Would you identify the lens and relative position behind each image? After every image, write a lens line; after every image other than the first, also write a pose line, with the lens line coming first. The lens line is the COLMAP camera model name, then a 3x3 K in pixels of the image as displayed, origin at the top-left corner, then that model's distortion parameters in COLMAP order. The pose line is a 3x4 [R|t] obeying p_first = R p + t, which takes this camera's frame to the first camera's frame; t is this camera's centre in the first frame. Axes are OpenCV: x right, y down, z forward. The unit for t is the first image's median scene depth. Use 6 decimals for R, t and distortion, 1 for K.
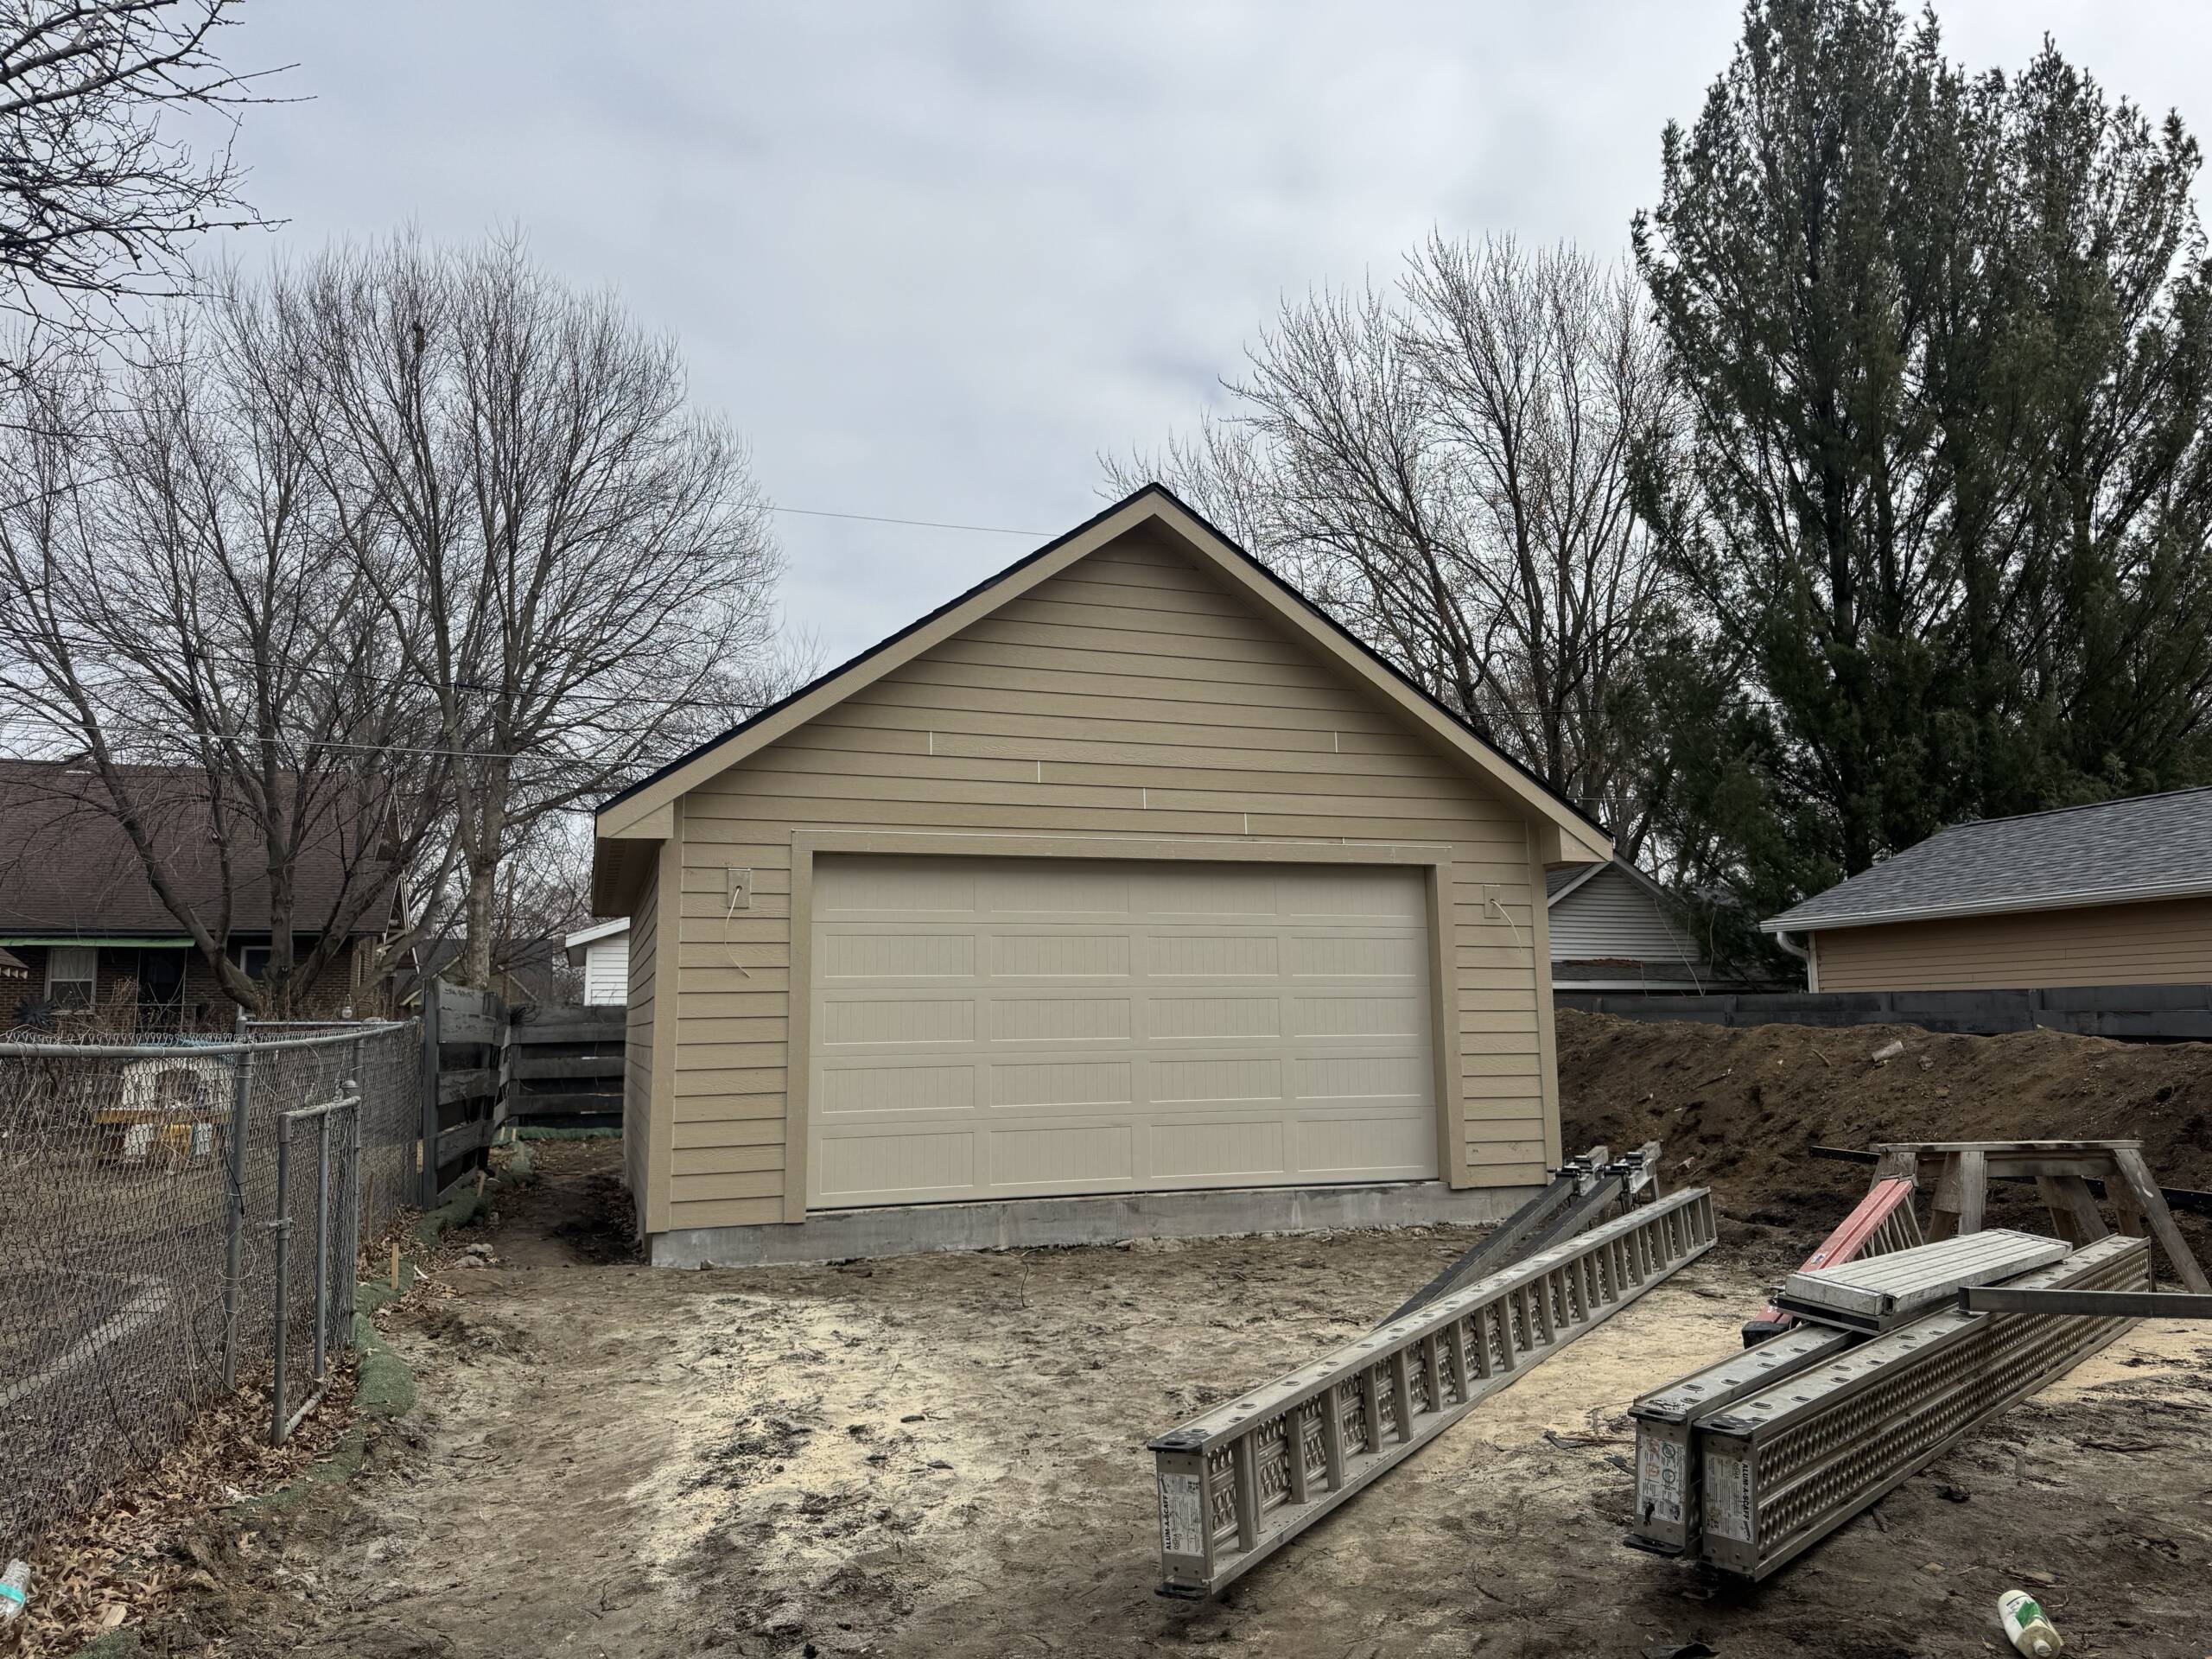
lens RADIAL K [[1551.4, 0, 1106.0], [0, 1551.4, 829.5], [0, 0, 1]] dist [-0.003902, -0.003090]
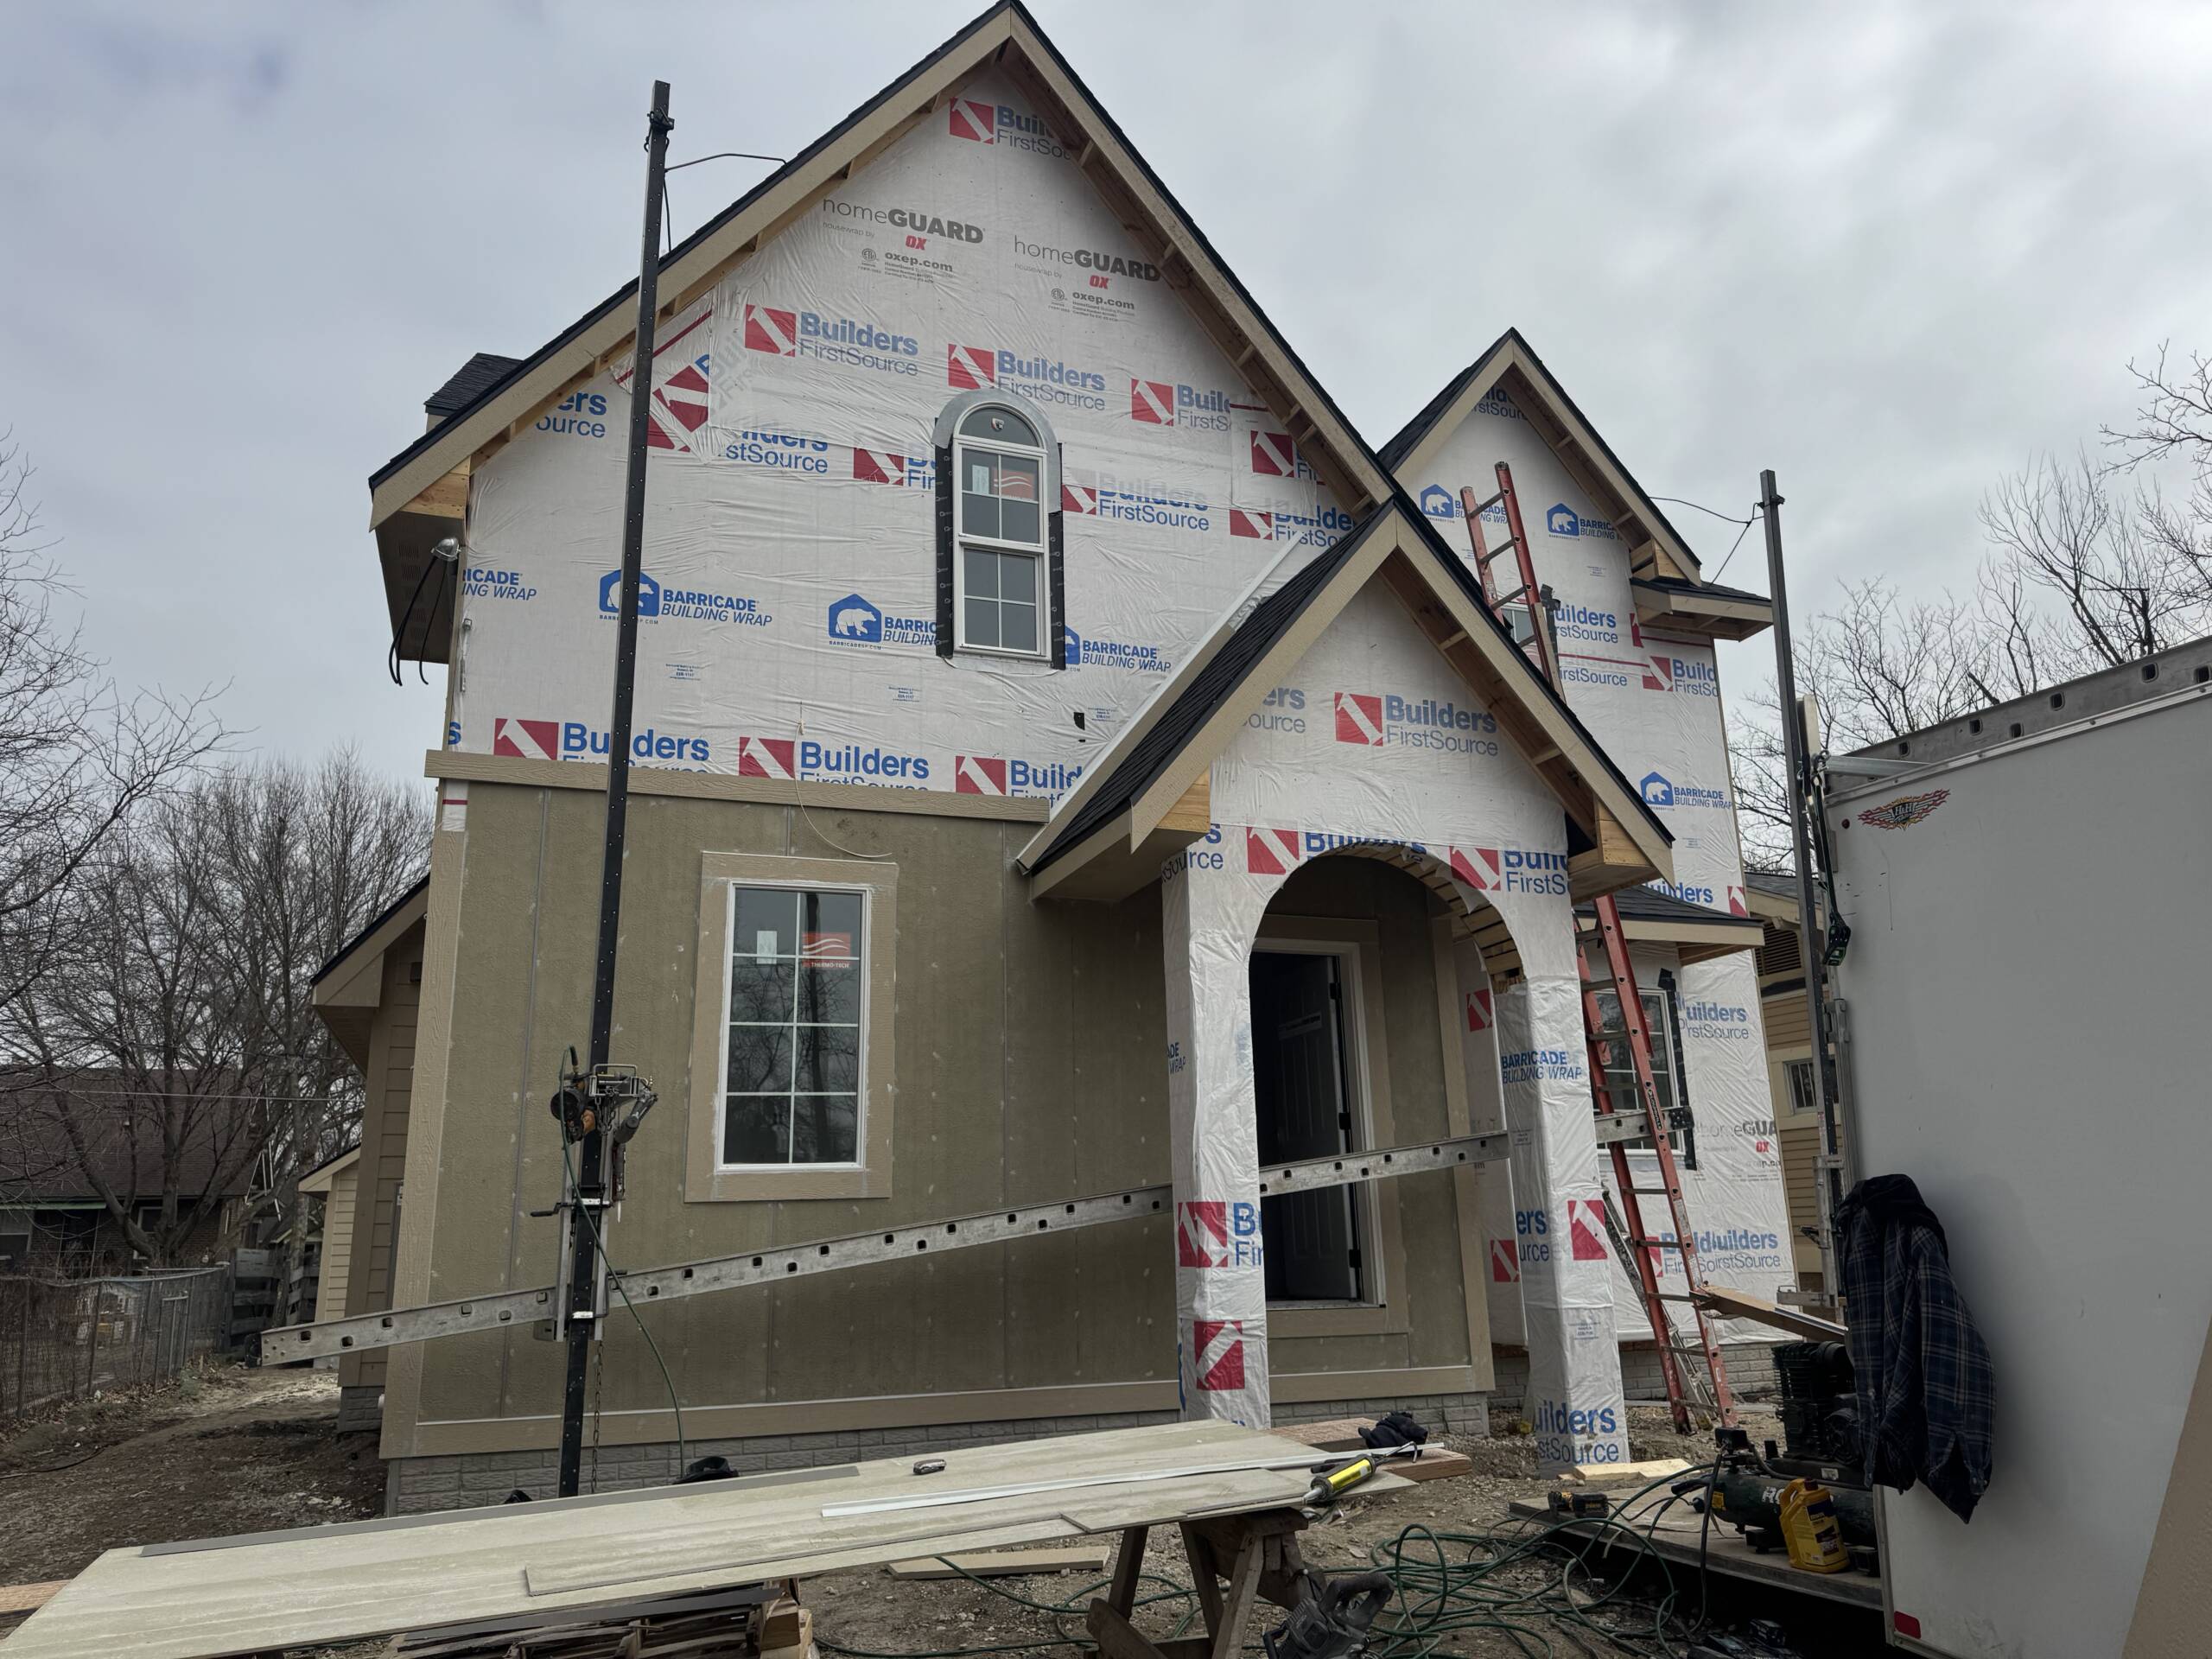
lens RADIAL K [[1528.5, 0, 1106.0], [0, 1528.5, 829.5], [0, 0, 1]] dist [-0.037180, -0.000317]
pose [[0.998341, -0.000626, 0.057579, 0.261986], [0.008974, 0.989414, -0.144840, -0.065614], [-0.056878, 0.145117, 0.987778, -0.489185]]
